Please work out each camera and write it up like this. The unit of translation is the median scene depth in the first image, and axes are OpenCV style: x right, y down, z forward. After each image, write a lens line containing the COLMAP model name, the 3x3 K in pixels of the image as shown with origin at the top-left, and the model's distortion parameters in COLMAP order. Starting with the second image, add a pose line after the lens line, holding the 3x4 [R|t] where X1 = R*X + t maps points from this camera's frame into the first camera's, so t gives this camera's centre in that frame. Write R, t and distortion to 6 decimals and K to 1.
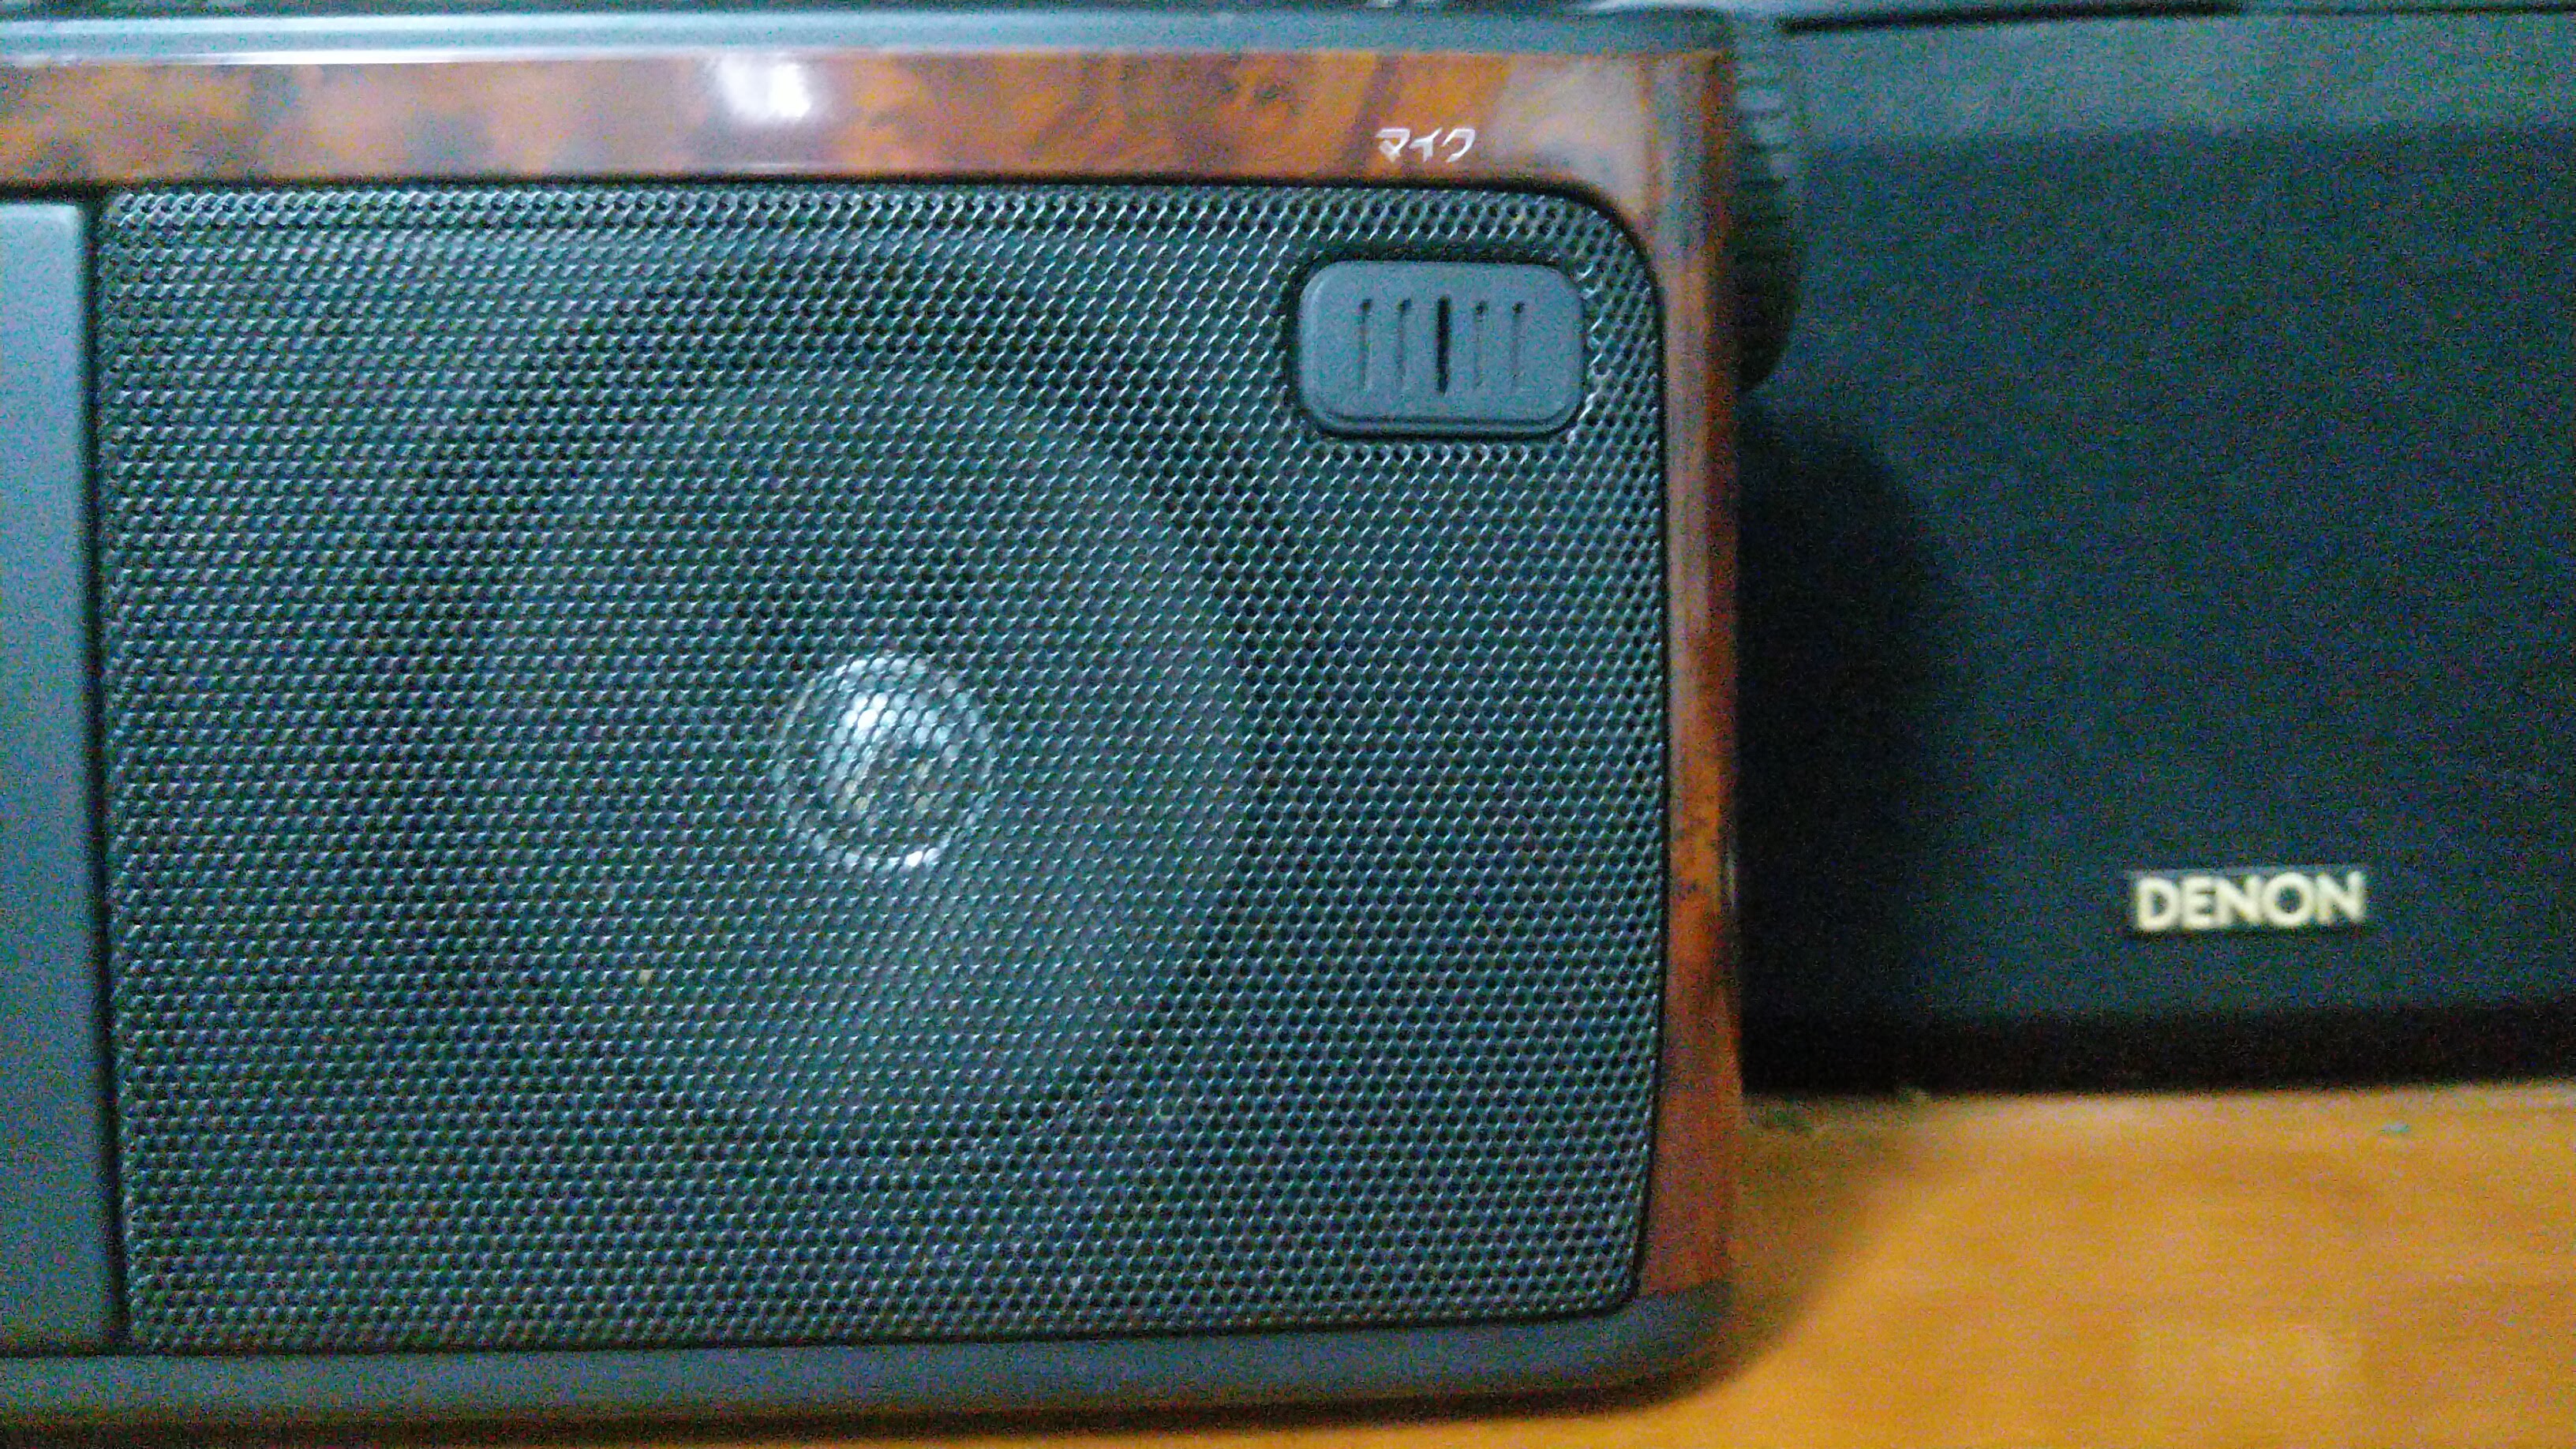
lens RADIAL K [[2071.9, 0, 1288.0], [0, 2071.9, 724.5], [0, 0, 1]] dist [0.157926, -0.369338]
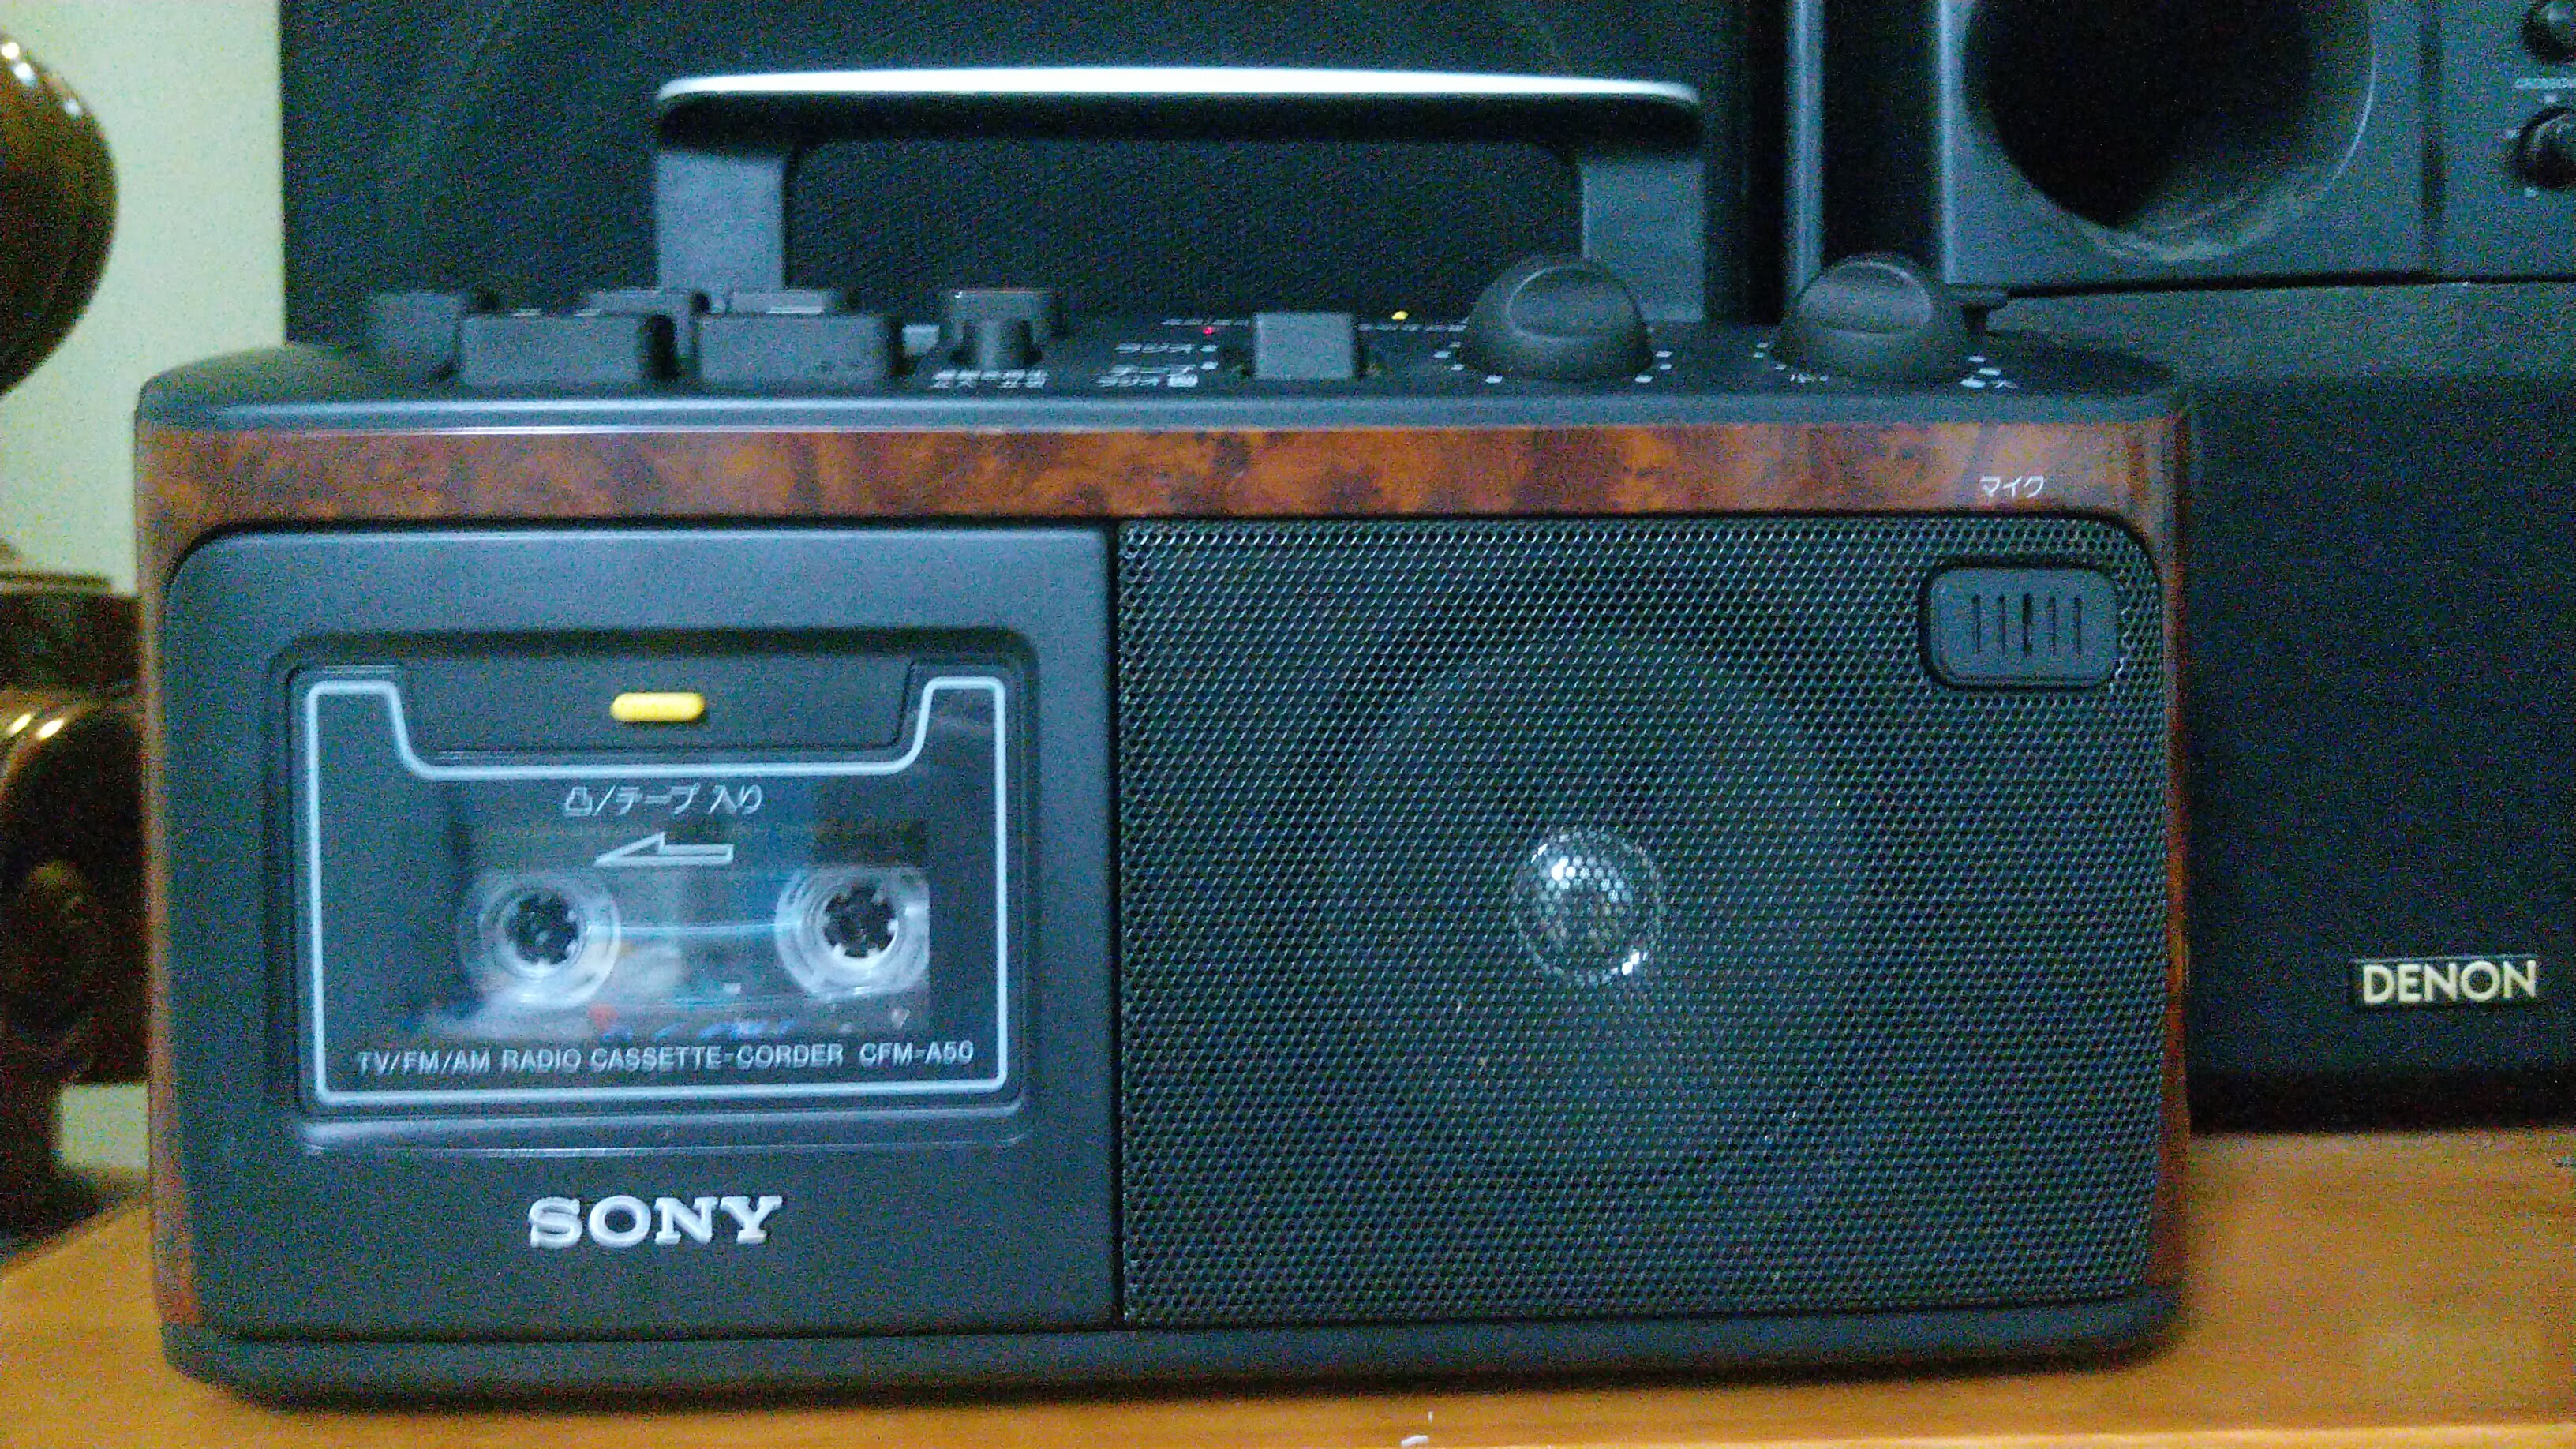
lens RADIAL K [[2071.9, 0, 1288.0], [0, 2071.9, 724.5], [0, 0, 1]] dist [0.157926, -0.369338]
pose [[0.999511, 0.003134, 0.031098, -0.474880], [-0.002928, 0.999973, -0.006673, -0.101273], [-0.031118, 0.006579, 0.999494, -0.431256]]
